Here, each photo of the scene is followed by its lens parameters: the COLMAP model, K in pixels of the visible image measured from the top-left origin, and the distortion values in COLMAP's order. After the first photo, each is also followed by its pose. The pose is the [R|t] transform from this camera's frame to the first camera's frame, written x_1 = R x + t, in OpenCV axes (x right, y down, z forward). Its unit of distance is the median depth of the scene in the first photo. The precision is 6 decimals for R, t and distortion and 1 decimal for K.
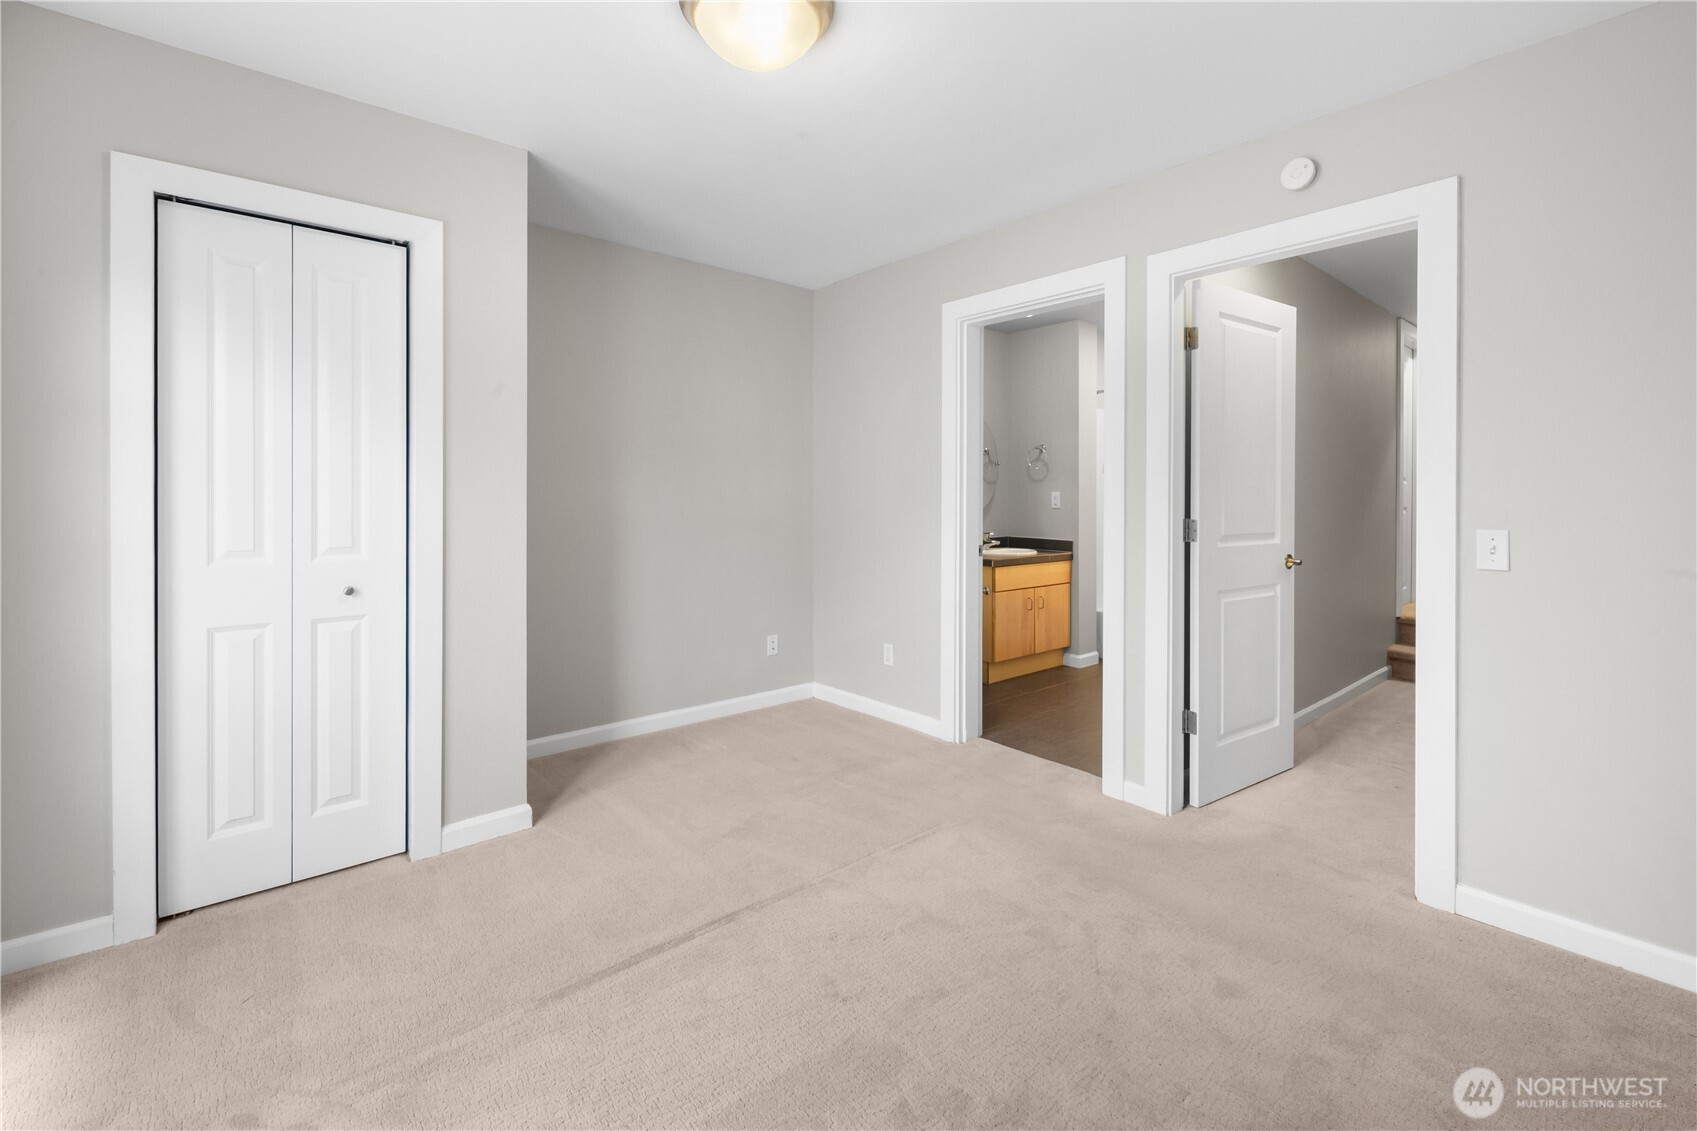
lens RADIAL K [[741.6, 0, 848.5], [0, 741.6, 507.4], [0, 0, 1]] dist [-0.000883, 0.000072]
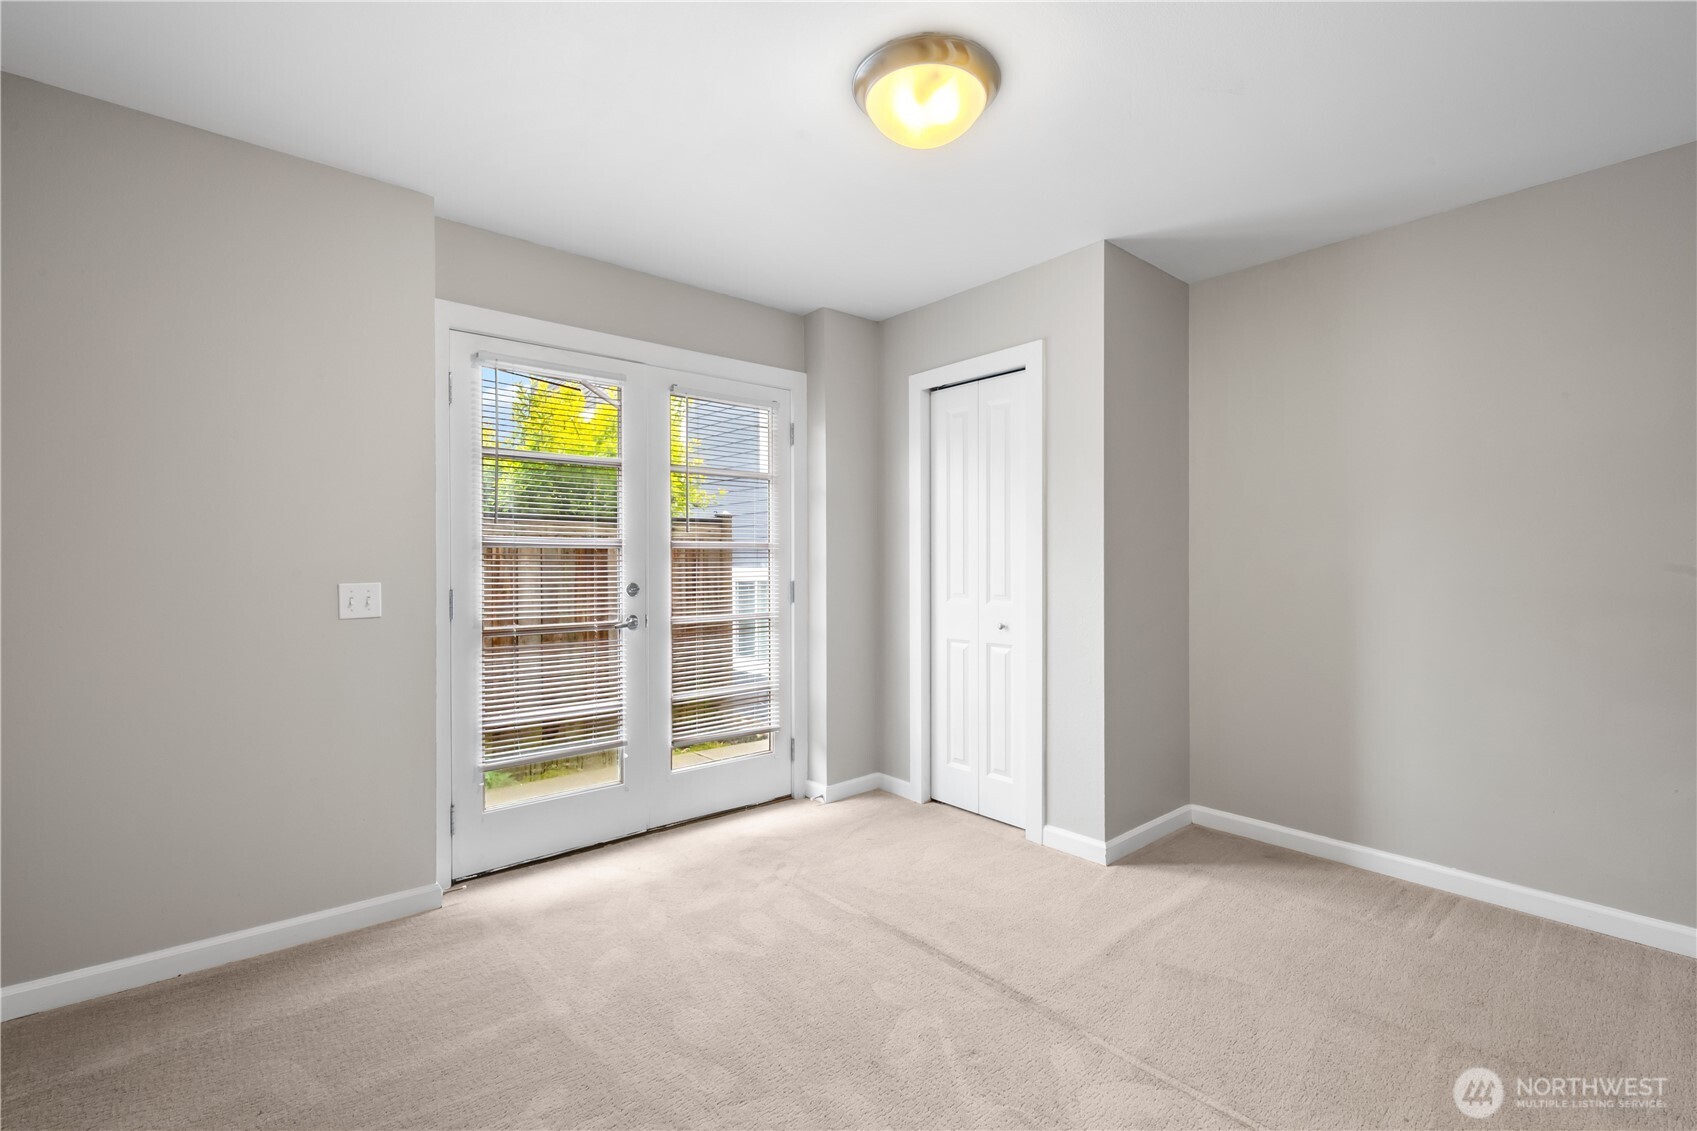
lens RADIAL K [[741.3, 0, 848.5], [0, 741.3, 565.5], [0, 0, 1]] dist [-0.000626, -0.000032]
pose [[-0.012139, 0.005244, -0.999913, 0.731585], [-0.009678, 0.999939, 0.005362, -0.006577], [0.999879, 0.009742, -0.012088, 0.717389]]
